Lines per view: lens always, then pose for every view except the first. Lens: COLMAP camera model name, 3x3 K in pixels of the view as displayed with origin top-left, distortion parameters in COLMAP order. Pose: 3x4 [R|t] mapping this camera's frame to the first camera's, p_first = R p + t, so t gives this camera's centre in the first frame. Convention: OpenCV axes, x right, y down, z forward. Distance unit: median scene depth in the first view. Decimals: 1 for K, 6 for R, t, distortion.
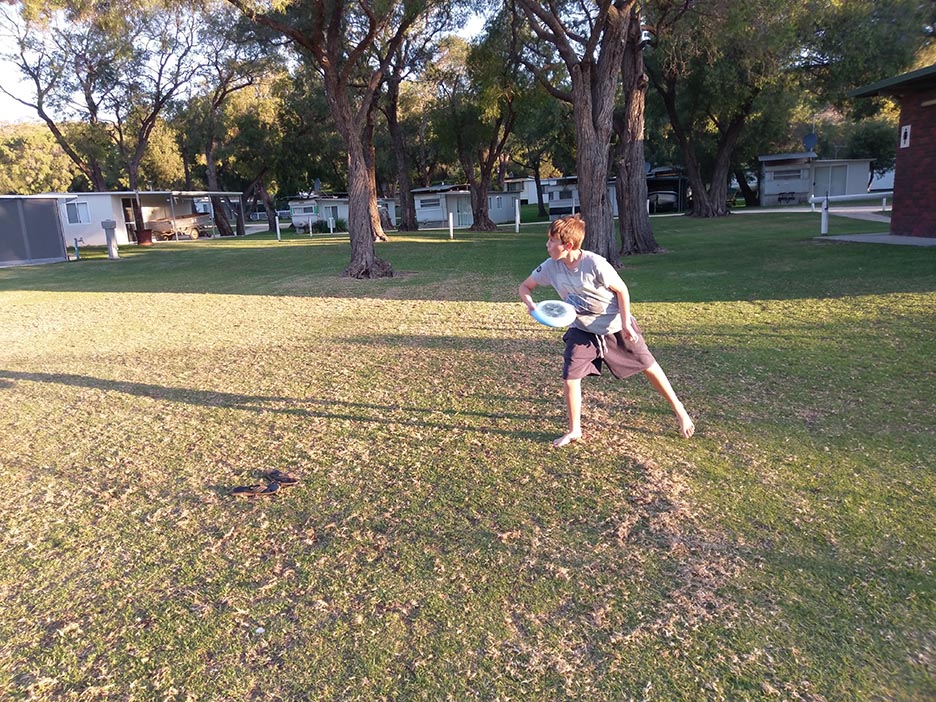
lens RADIAL K [[719.0, 0, 426.2], [0, 719.0, 350.7], [0, 0, 1]] dist [0.073524, -0.075019]
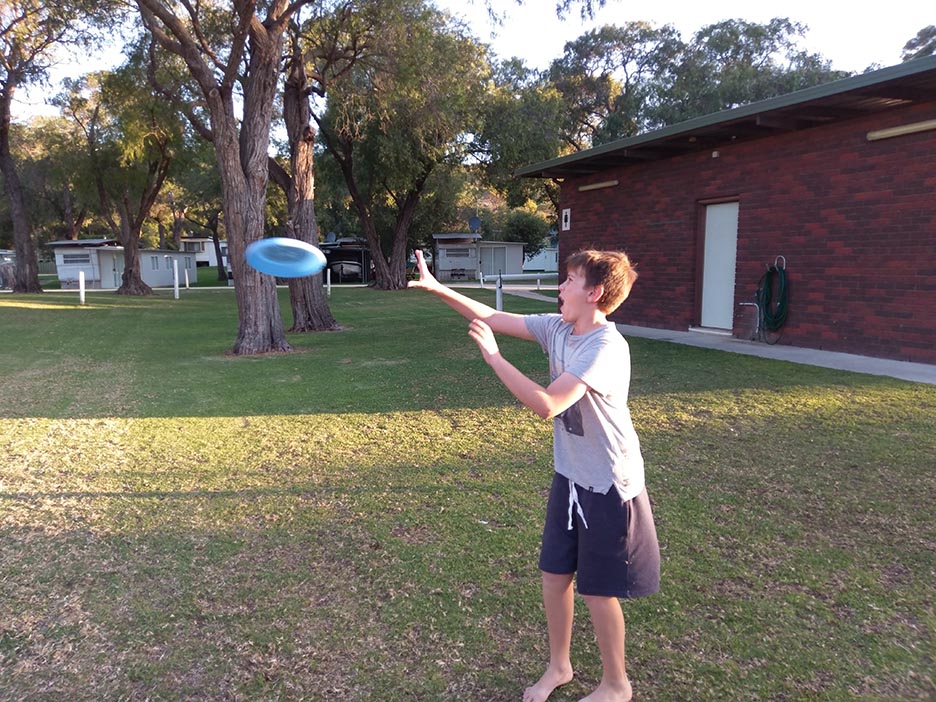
lens RADIAL K [[707.2, 0, 447.5], [0, 707.2, 350.6], [0, 0, 1]] dist [0.091063, -0.035798]
pose [[0.903728, -0.003973, 0.428089, 0.054552], [0.041291, 0.996104, -0.077924, -0.027109], [-0.426112, 0.088098, 0.900371, 0.127294]]
